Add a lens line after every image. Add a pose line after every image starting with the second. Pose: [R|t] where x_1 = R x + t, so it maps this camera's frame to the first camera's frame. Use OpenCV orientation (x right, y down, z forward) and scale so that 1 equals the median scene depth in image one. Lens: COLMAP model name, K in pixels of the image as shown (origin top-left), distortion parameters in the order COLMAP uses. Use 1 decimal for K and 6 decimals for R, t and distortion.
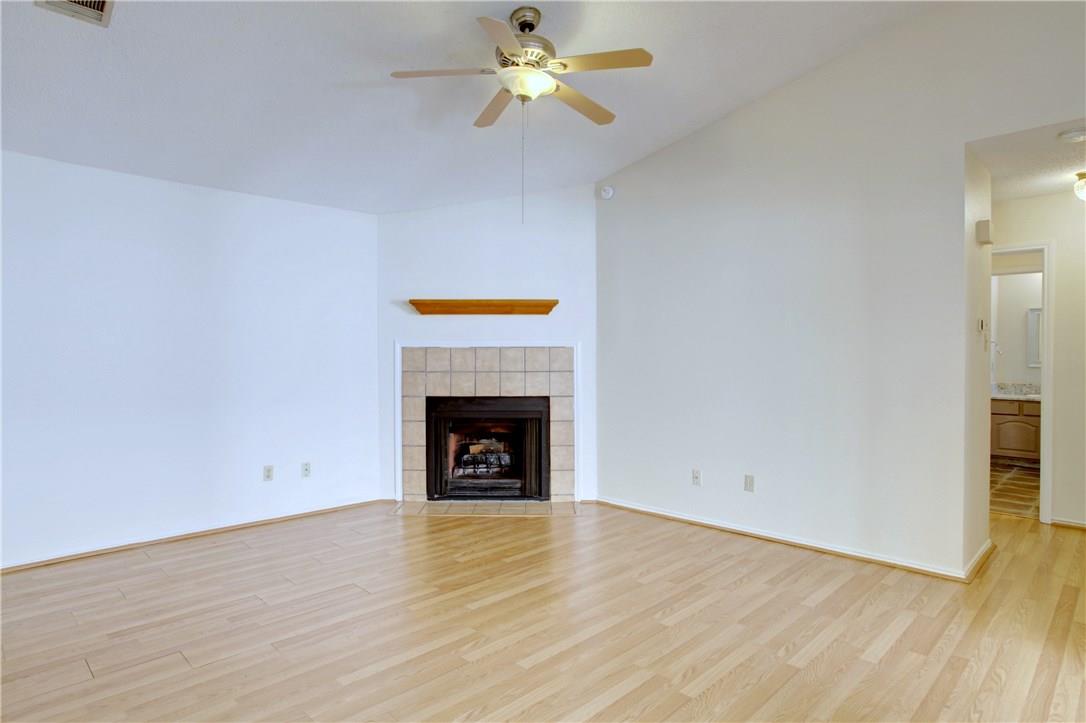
lens RADIAL K [[595.5, 0, 543.9], [0, 595.5, 356.4], [0, 0, 1]] dist [-0.072389, 0.039195]
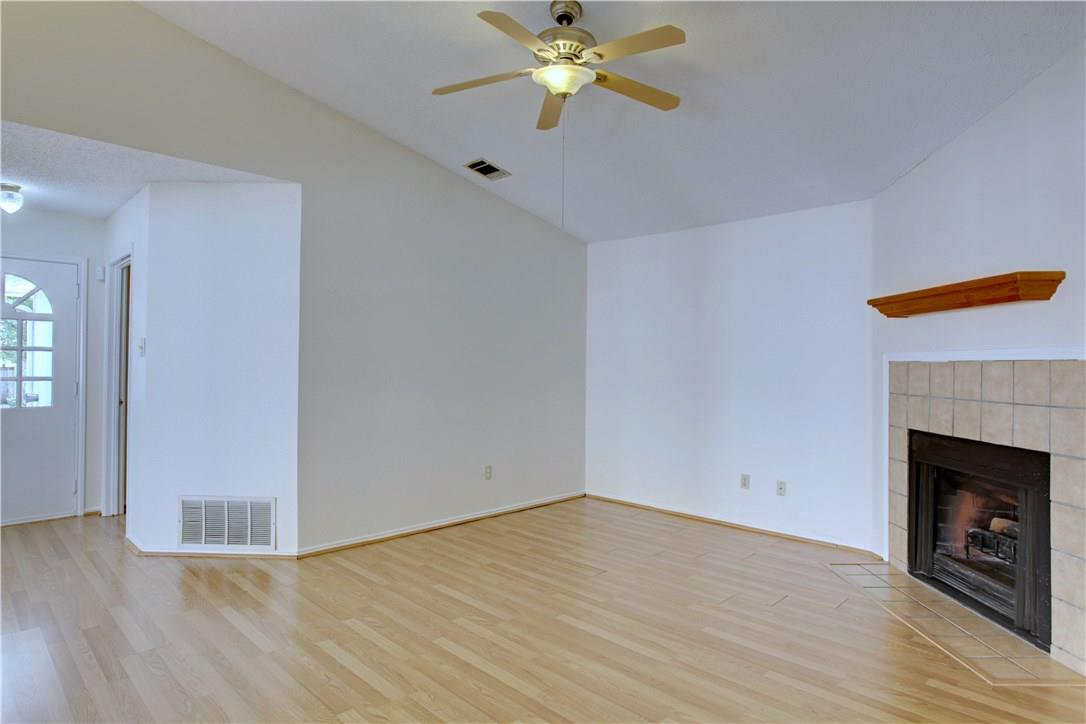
lens RADIAL K [[595.5, 0, 543.9], [0, 595.5, 356.9], [0, 0, 1]] dist [-0.072389, 0.039195]
pose [[0.029387, -0.010513, -0.999513, 0.507912], [-0.019070, 0.999757, -0.011076, -0.004610], [0.999386, 0.019386, 0.029179, 0.532605]]
